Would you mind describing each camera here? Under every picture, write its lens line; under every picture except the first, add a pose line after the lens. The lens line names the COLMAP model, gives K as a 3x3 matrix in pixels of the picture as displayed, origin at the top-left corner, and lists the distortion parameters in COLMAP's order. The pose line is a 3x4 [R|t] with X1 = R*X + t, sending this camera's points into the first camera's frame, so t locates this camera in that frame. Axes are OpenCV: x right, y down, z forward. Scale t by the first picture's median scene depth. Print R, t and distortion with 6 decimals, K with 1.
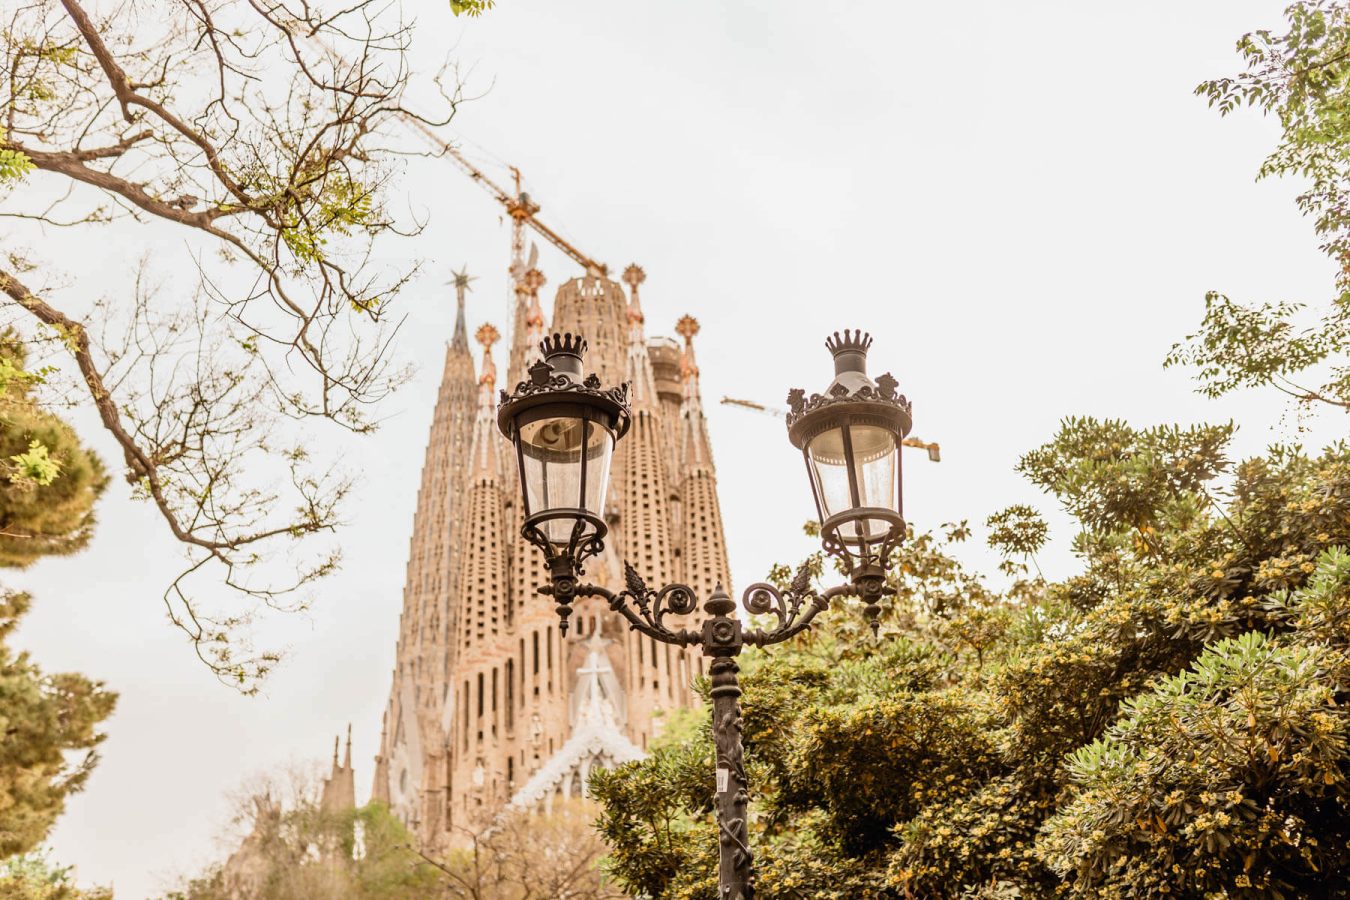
lens RADIAL K [[1351.7, 0, 661.7], [0, 1351.7, 448.8], [0, 0, 1]] dist [0.001767, -0.005897]
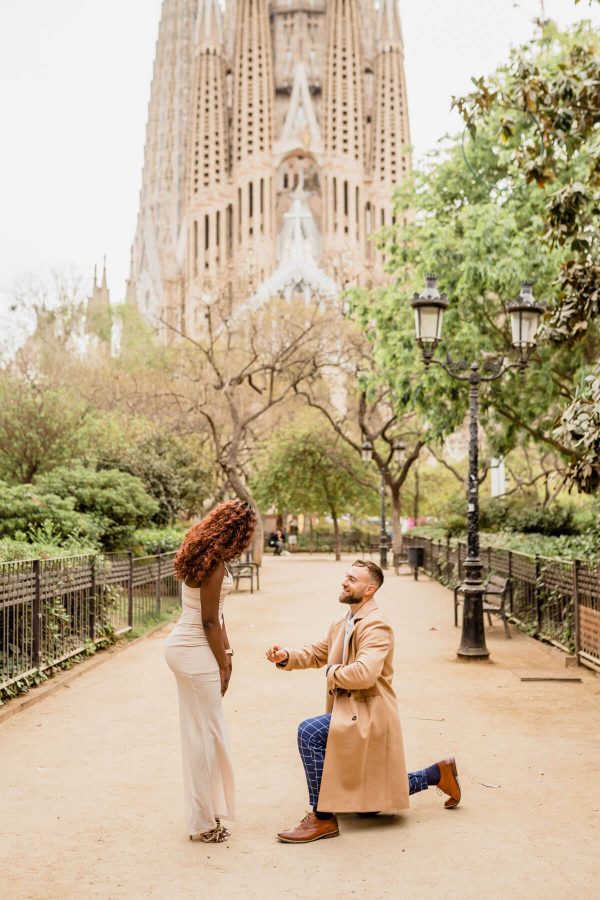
lens RADIAL K [[901.1, 0, 295.6], [0, 901.1, 468.8], [0, 0, 1]] dist [0.001767, -0.005897]
pose [[0.998952, 0.040098, -0.022070, -0.023405], [-0.029026, 0.927817, 0.371905, 0.069523], [0.035389, -0.370874, 0.928009, 0.139387]]
